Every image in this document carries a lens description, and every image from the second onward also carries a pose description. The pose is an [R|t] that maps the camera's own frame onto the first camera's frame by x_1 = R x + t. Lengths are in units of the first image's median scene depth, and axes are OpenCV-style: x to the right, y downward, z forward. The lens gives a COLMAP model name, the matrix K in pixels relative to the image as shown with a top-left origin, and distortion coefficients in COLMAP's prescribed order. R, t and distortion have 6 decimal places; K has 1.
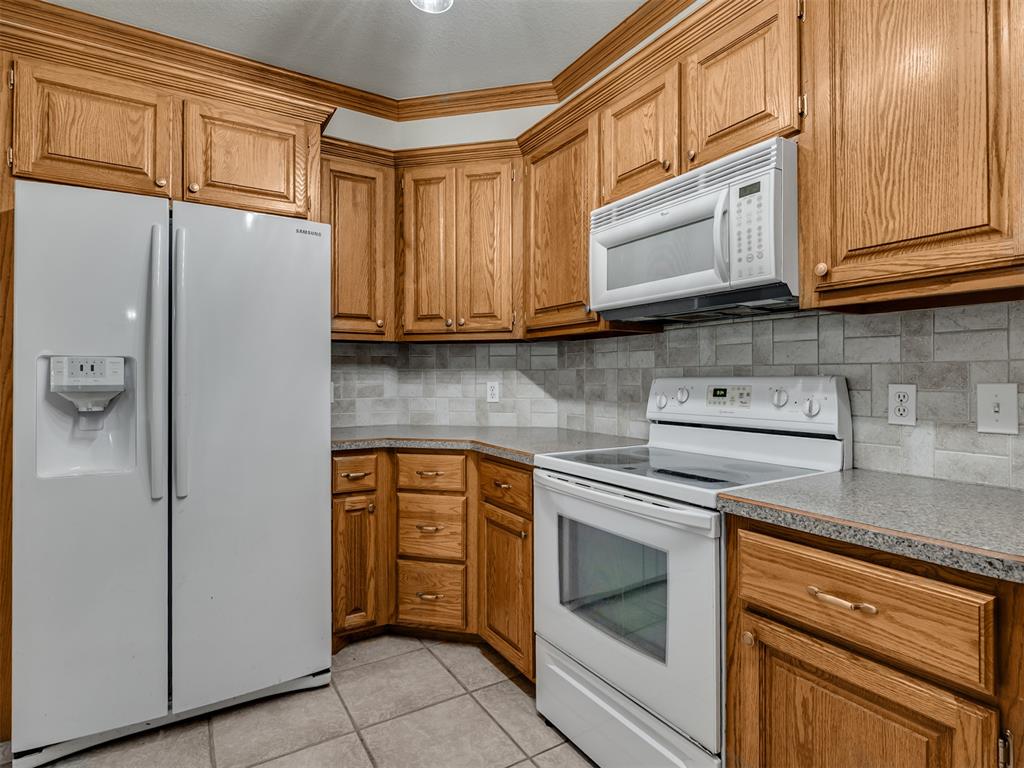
lens RADIAL K [[543.1, 0, 516.2], [0, 543.1, 375.9], [0, 0, 1]] dist [-0.005362, -0.000419]
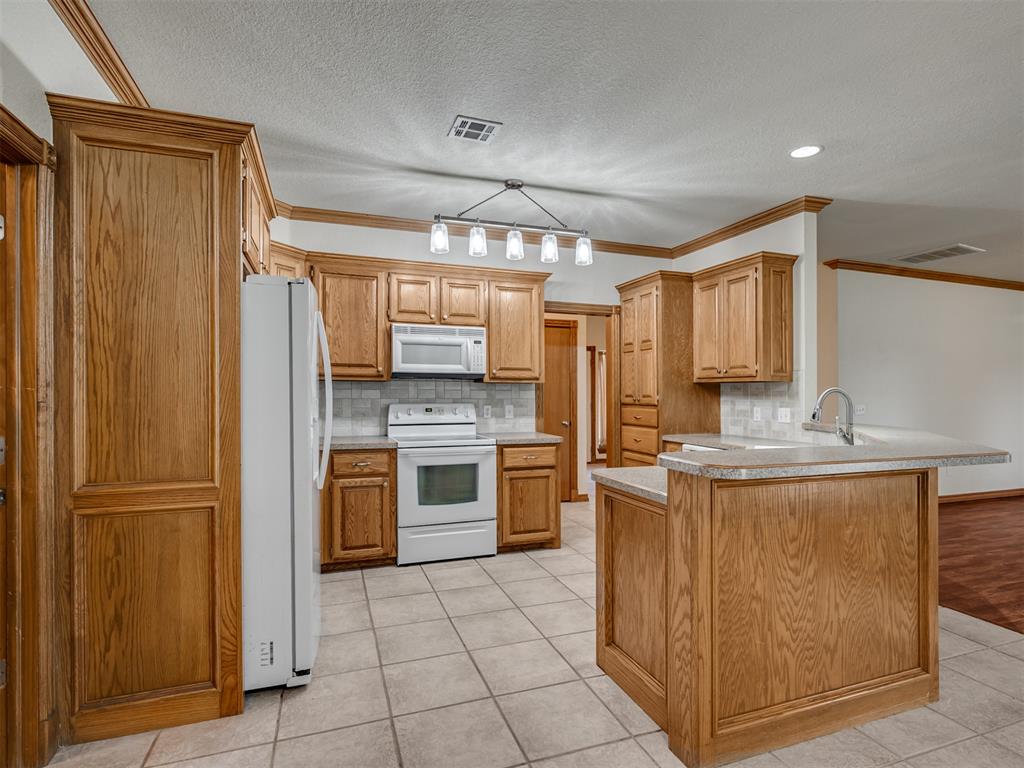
lens RADIAL K [[531.1, 0, 512.0], [0, 531.1, 384.0], [0, 0, 1]] dist [-0.003501, -0.000898]
pose [[0.211896, 0.018219, 0.977122, -1.757940], [-0.006401, 0.999831, -0.017255, -0.043942], [-0.977271, -0.002599, 0.211977, 0.132107]]
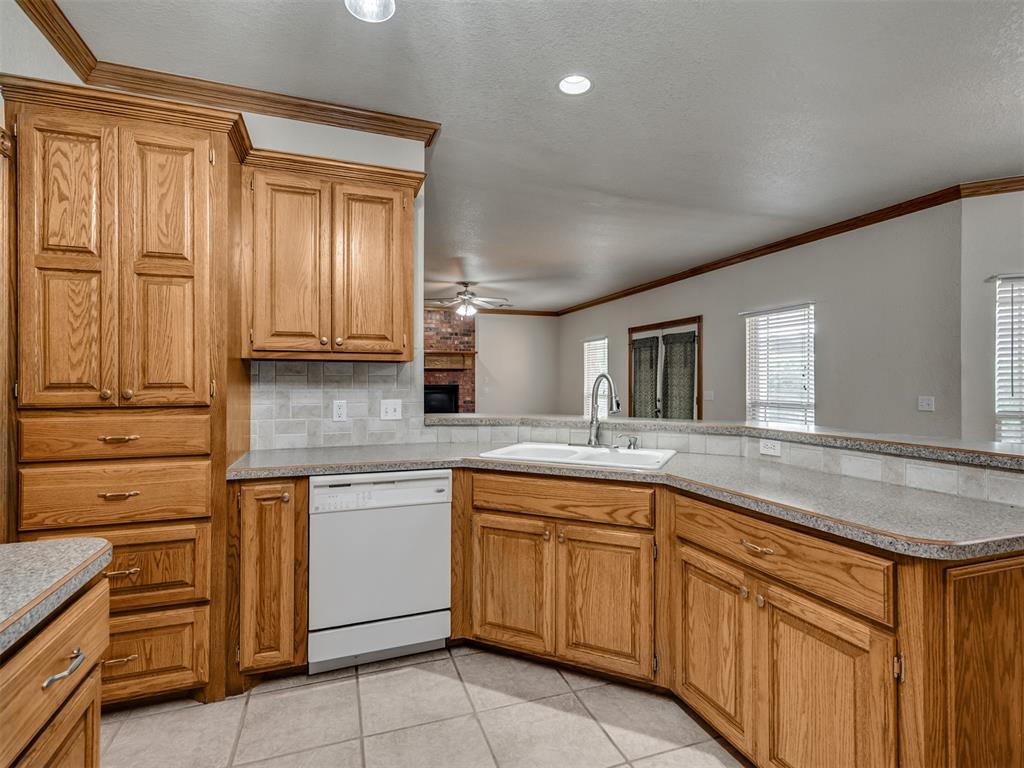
lens RADIAL K [[513.5, 0, 518.1], [0, 513.5, 380.8], [0, 0, 1]] dist [0.006338, -0.000077]
pose [[-0.978812, 0.000752, 0.204757, -0.178794], [0.000073, 0.999994, -0.003325, -0.040435], [-0.204759, -0.003239, -0.978807, 0.864702]]
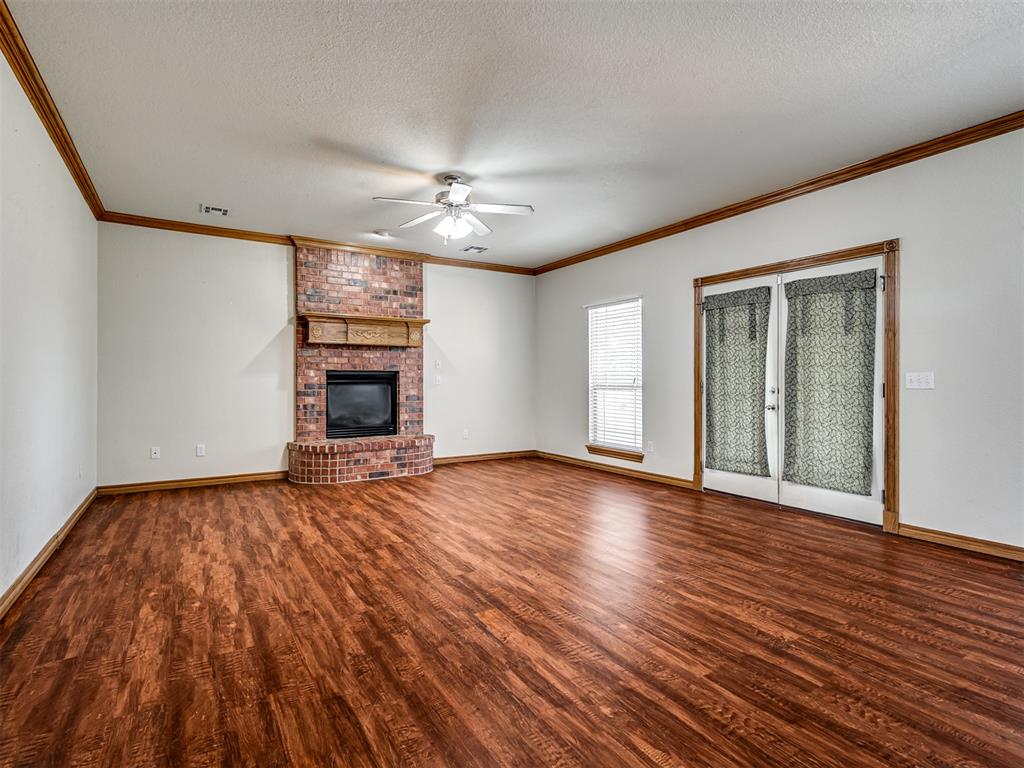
lens RADIAL K [[512.5, 0, 488.2], [0, 512.5, 381.5], [0, 0, 1]] dist [0.009933, -0.000095]
pose [[-0.999824, 0.000119, 0.018769, 0.782421], [0.000181, 0.999995, 0.003274, 0.037363], [-0.018769, 0.003277, -0.999818, -0.685137]]
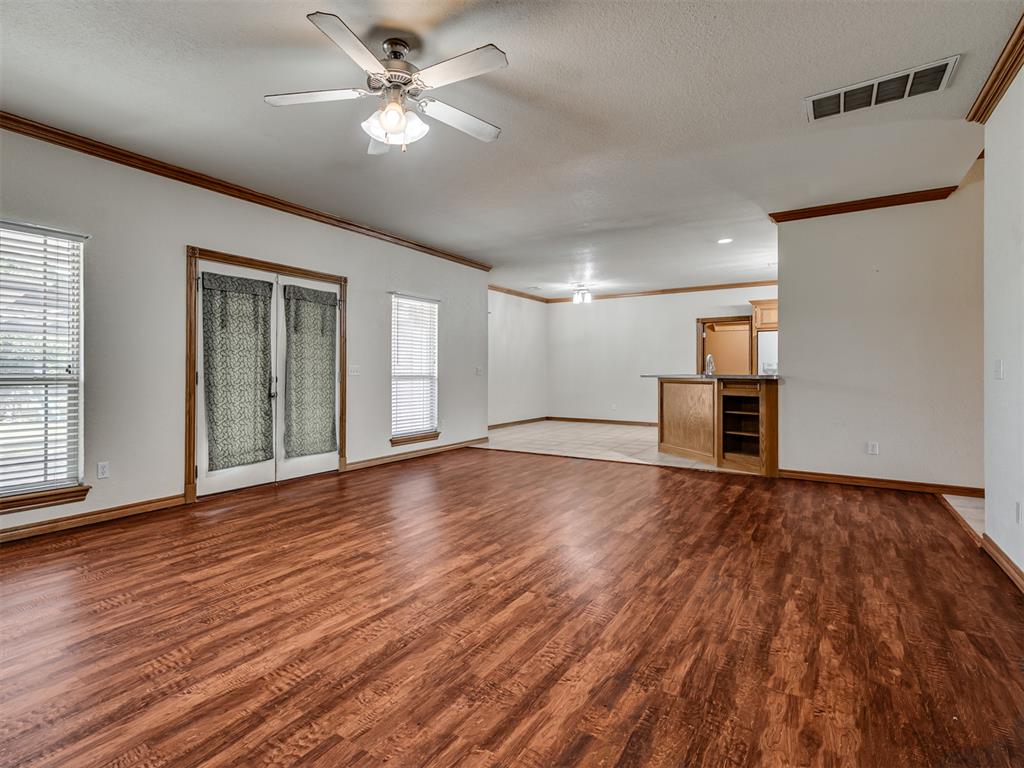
lens RADIAL K [[520.2, 0, 472.8], [0, 520.2, 368.3], [0, 0, 1]] dist [0.007372, 0.000886]
pose [[0.405925, -0.004540, -0.913895, 2.232500], [-0.002853, 0.999976, -0.006235, 0.044554], [0.913902, 0.005138, 0.405902, -3.086571]]
